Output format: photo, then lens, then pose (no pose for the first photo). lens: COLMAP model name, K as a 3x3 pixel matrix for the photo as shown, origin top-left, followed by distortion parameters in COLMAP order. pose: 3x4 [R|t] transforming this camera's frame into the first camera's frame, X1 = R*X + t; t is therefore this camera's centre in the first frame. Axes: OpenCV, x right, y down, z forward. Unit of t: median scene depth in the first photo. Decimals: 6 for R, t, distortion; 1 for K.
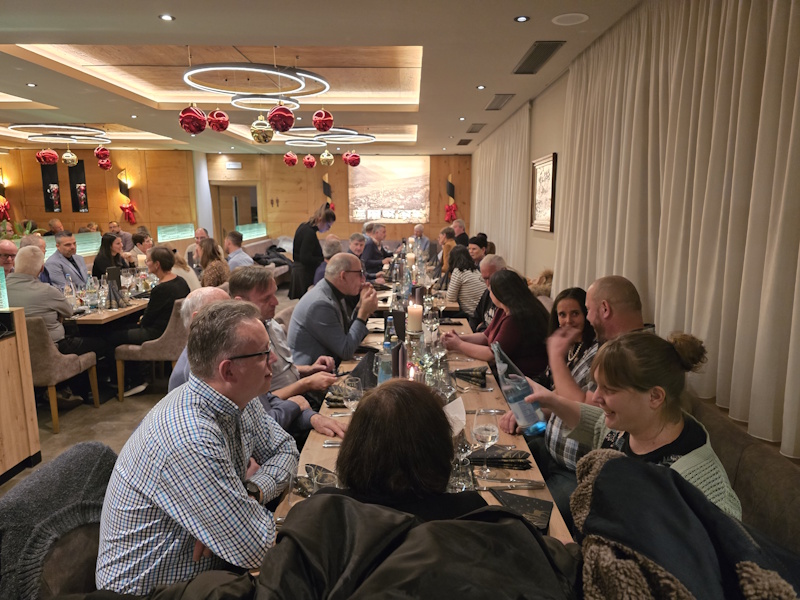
lens RADIAL K [[530.9, 0, 422.8], [0, 530.9, 300.4], [0, 0, 1]] dist [-0.001614, -0.021468]
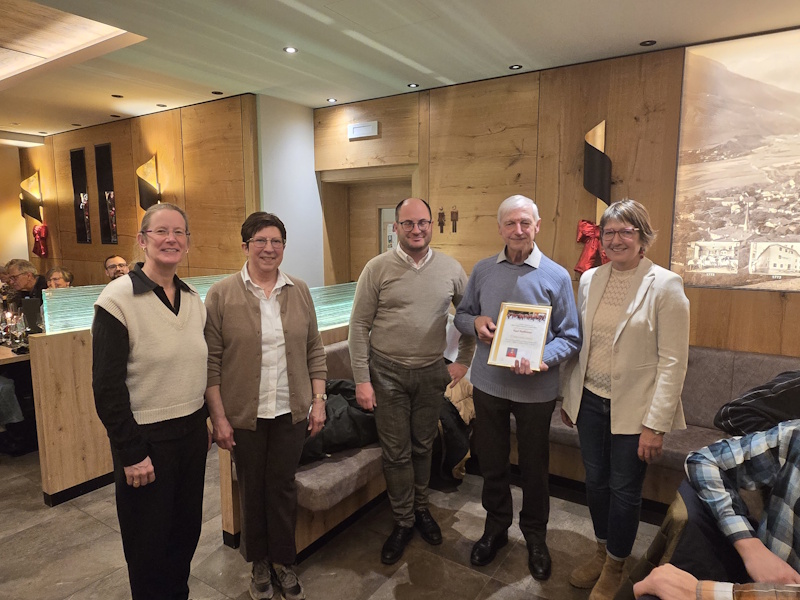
lens RADIAL K [[507.5, 0, 406.2], [0, 507.5, 302.8], [0, 0, 1]] dist [-0.001787, -0.000517]
pose [[0.819299, 0.072270, -0.568794, -0.100353], [-0.095332, 0.995387, -0.010845, -0.122324], [0.565386, 0.063109, 0.822408, 0.706004]]
